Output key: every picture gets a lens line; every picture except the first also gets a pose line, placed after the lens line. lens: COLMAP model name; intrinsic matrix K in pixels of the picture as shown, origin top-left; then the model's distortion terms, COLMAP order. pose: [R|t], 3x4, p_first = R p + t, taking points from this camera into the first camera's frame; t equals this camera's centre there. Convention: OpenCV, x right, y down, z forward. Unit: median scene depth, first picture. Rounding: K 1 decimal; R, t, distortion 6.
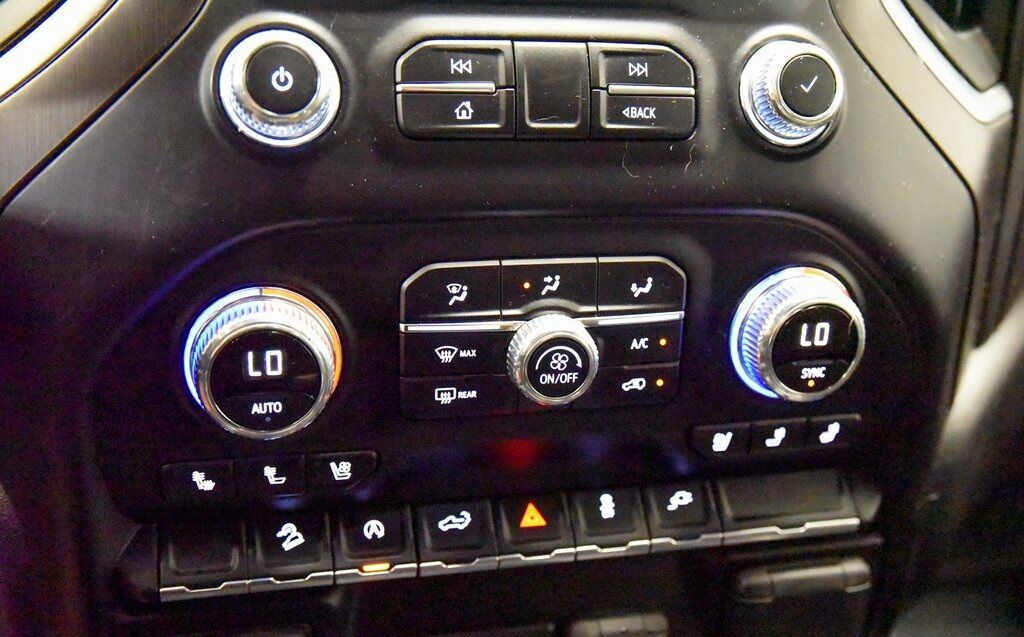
lens RADIAL K [[1170.5, 0, 541.7], [0, 1170.5, 374.4], [0, 0, 1]] dist [-0.039951, 0.000000]
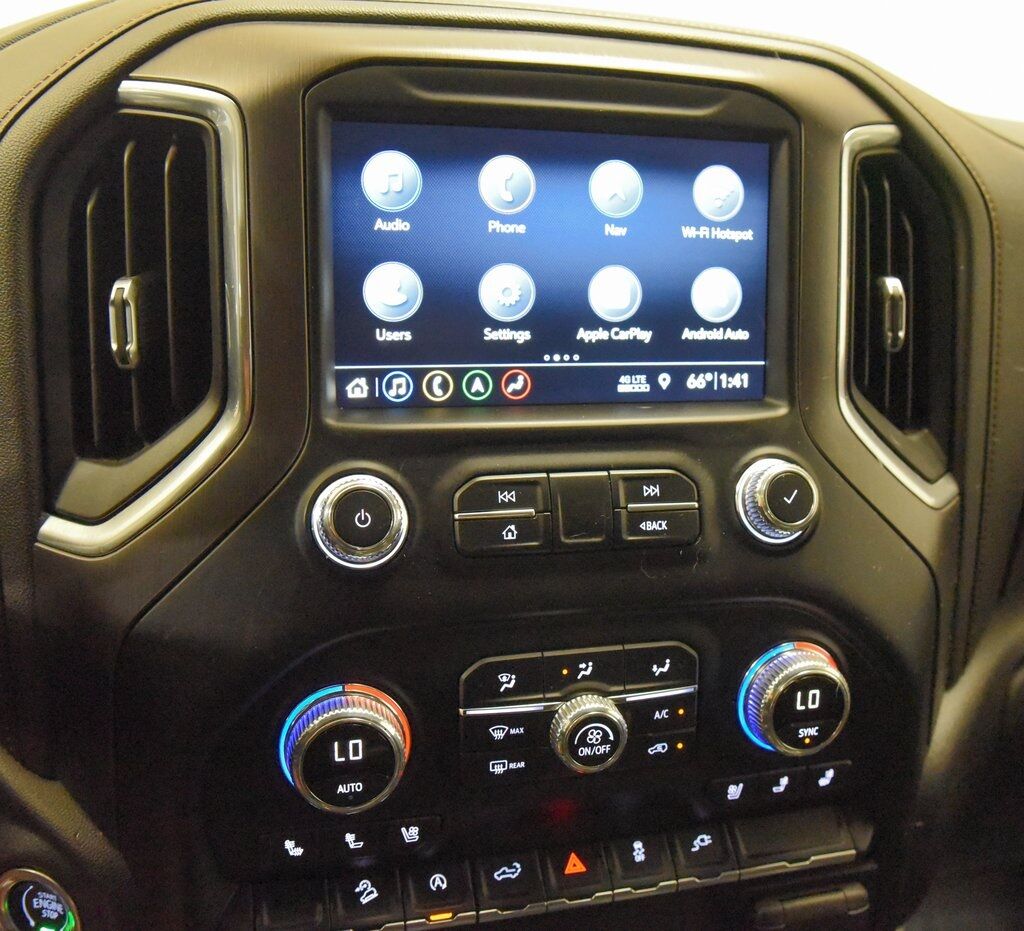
lens RADIAL K [[1101.9, 0, 593.1], [0, 1101.9, 464.2], [0, 0, 1]] dist [-0.106818, 0.000000]
pose [[0.999165, -0.028239, 0.029527, -0.011126], [0.032981, 0.984027, -0.174938, -0.086949], [-0.024116, 0.175765, 0.984137, -0.136379]]
